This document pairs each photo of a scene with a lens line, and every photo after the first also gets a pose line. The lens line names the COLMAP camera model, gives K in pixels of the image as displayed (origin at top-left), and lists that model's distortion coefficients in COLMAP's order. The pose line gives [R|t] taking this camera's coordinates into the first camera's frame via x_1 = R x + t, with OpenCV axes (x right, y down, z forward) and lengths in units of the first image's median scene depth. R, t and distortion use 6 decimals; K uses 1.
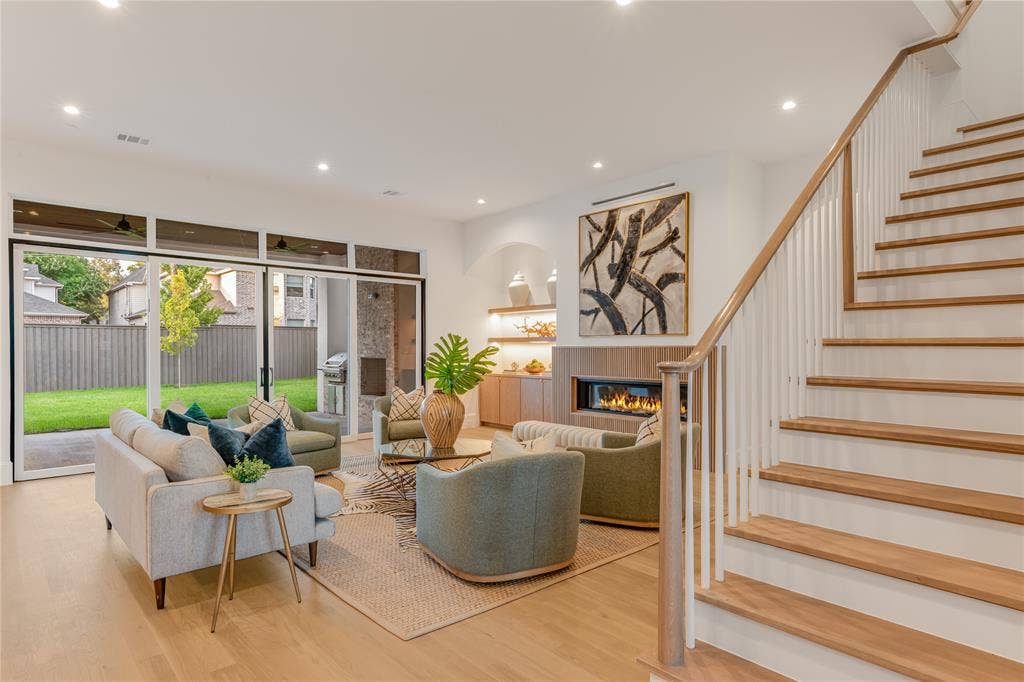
lens RADIAL K [[565.2, 0, 510.1], [0, 565.2, 348.8], [0, 0, 1]] dist [0.023192, -0.000159]
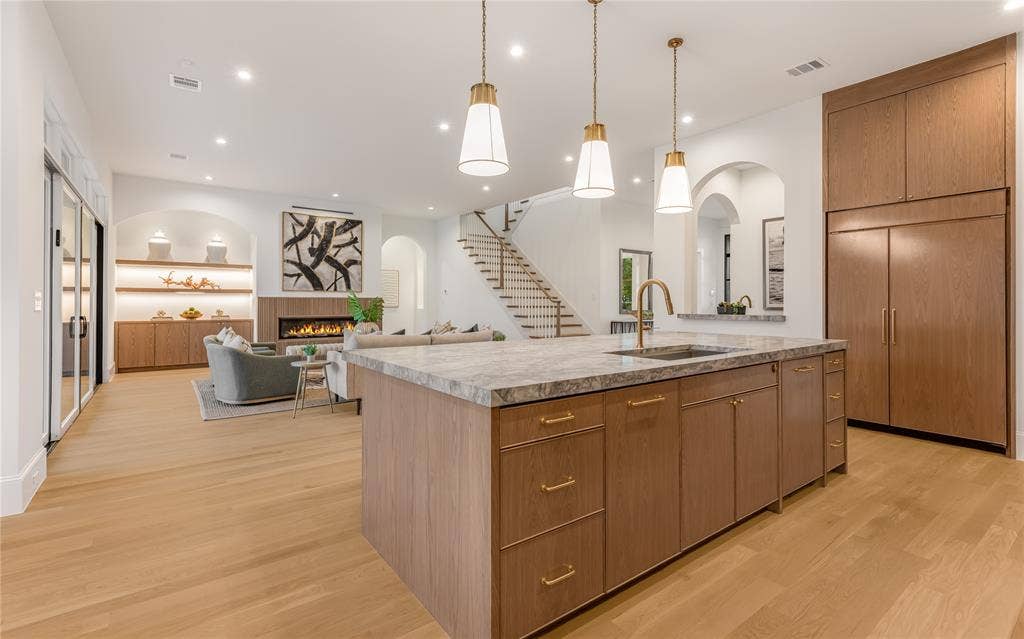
lens RADIAL K [[474.6, 0, 521.0], [0, 474.6, 299.7], [0, 0, 1]] dist [0.002024, 0.000230]
pose [[0.077969, 0.005019, 0.996943, -1.162313], [-0.000437, 0.999987, -0.005000, 0.009720], [-0.996956, -0.000046, 0.077970, 0.277113]]
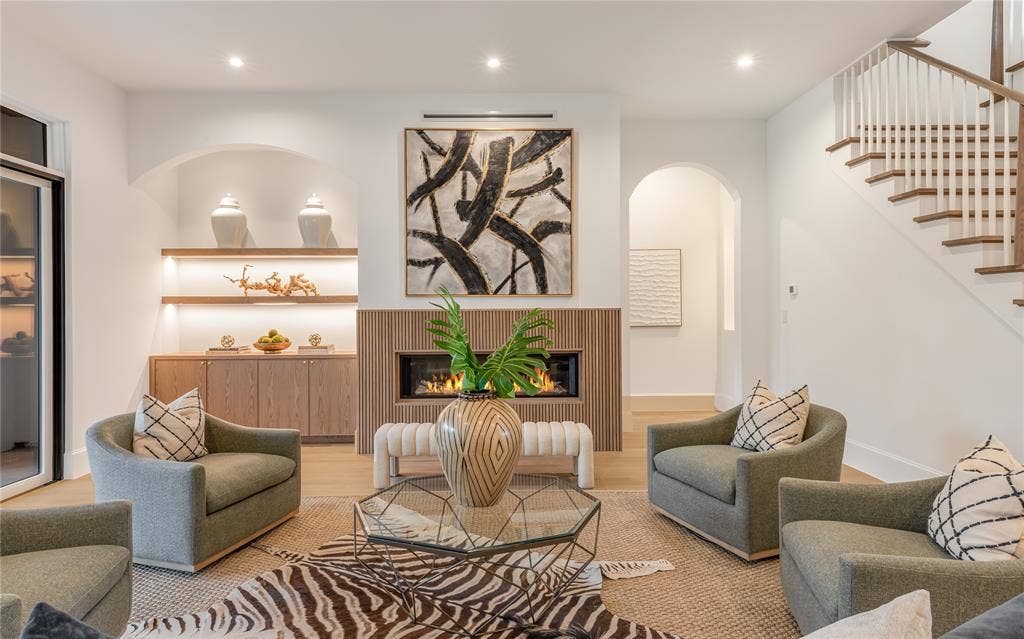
lens RADIAL K [[573.1, 0, 497.2], [0, 573.1, 307.0], [0, 0, 1]] dist [0.021482, -0.000803]
pose [[0.656256, 0.001649, 0.754537, -0.369251], [0.006430, 0.999949, -0.007778, -0.001371], [-0.754511, 0.009956, 0.656212, 0.461226]]
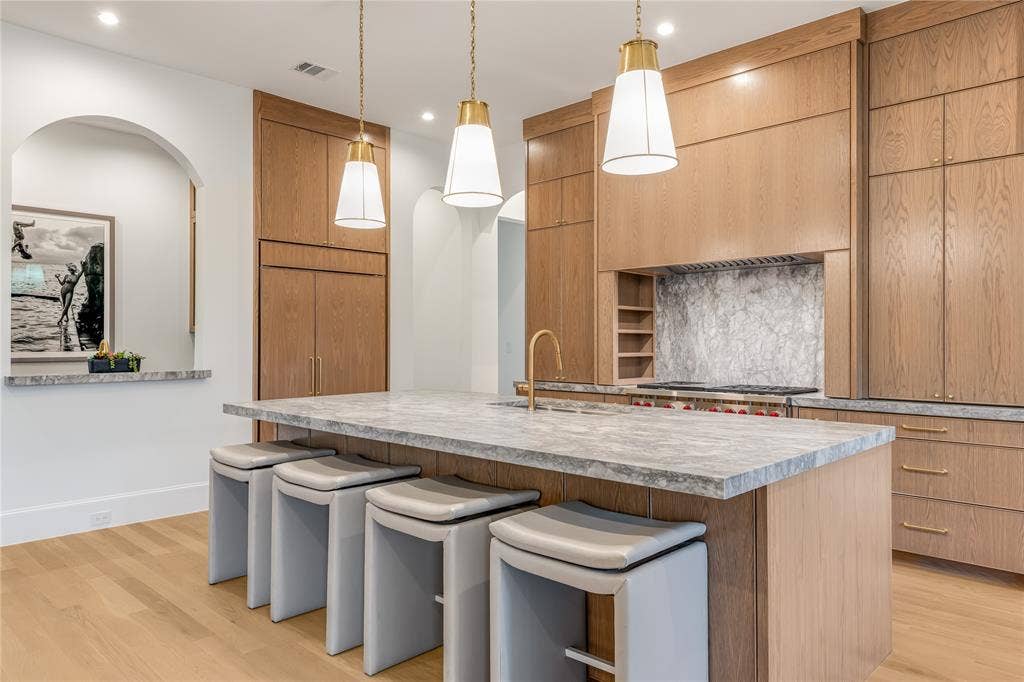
lens RADIAL K [[675.0, 0, 512.0], [0, 675.0, 341.0], [0, 0, 1]] dist [0.031135, -0.000794]
pose [[-0.997233, 0.002054, -0.074317, -0.665857], [0.002321, 0.999991, -0.003498, 0.001616], [0.074309, -0.003661, -0.997229, 0.709746]]
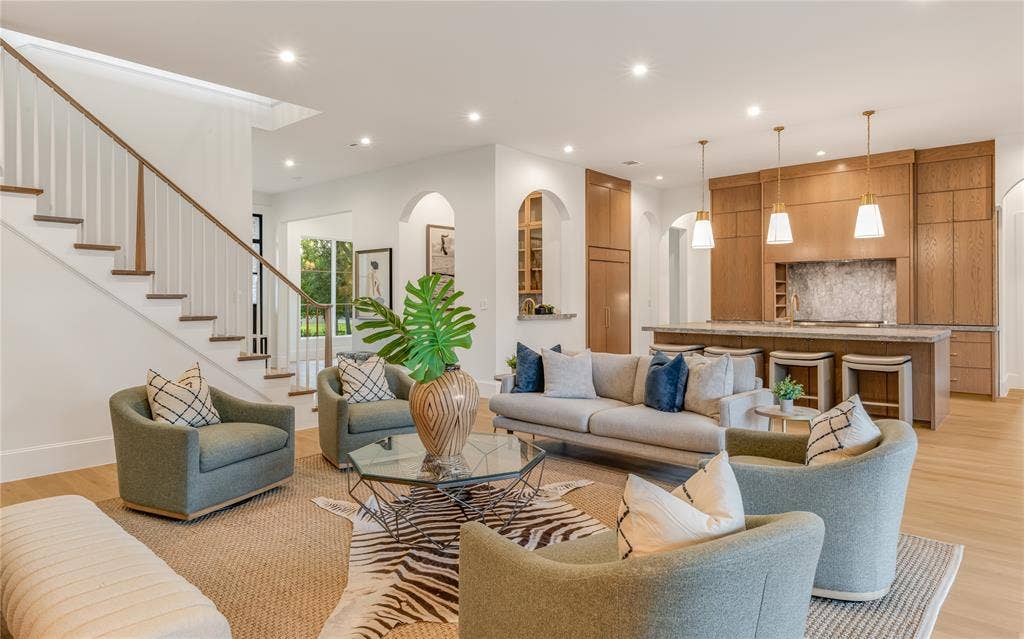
lens RADIAL K [[595.8, 0, 513.4], [0, 595.8, 299.5], [0, 0, 1]] dist [0.030215, -0.000772]
pose [[-0.992769, 0.004934, -0.119942, -0.084887], [0.005054, 0.999987, -0.000697, -0.000582], [0.119937, -0.001298, -0.992781, 1.222994]]
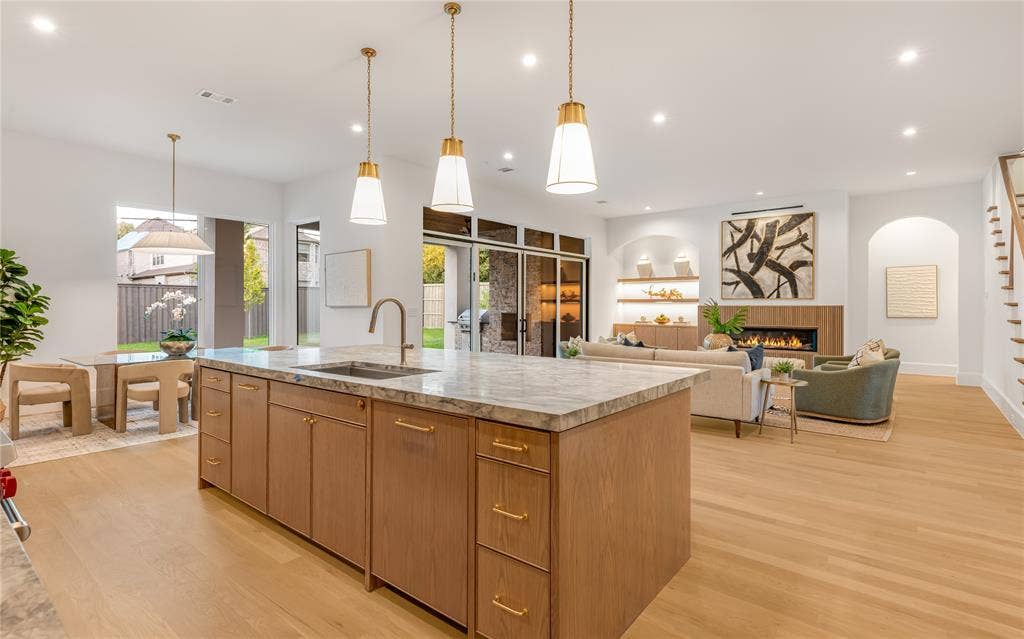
lens RADIAL K [[486.5, 0, 508.3], [0, 486.5, 303.2], [0, 0, 1]] dist [0.029212, -0.000106]
pose [[0.988317, 0.004506, 0.152348, -0.692609], [-0.003324, 0.999962, -0.008014, 0.002478], [-0.152378, 0.007414, 0.988294, -0.242296]]
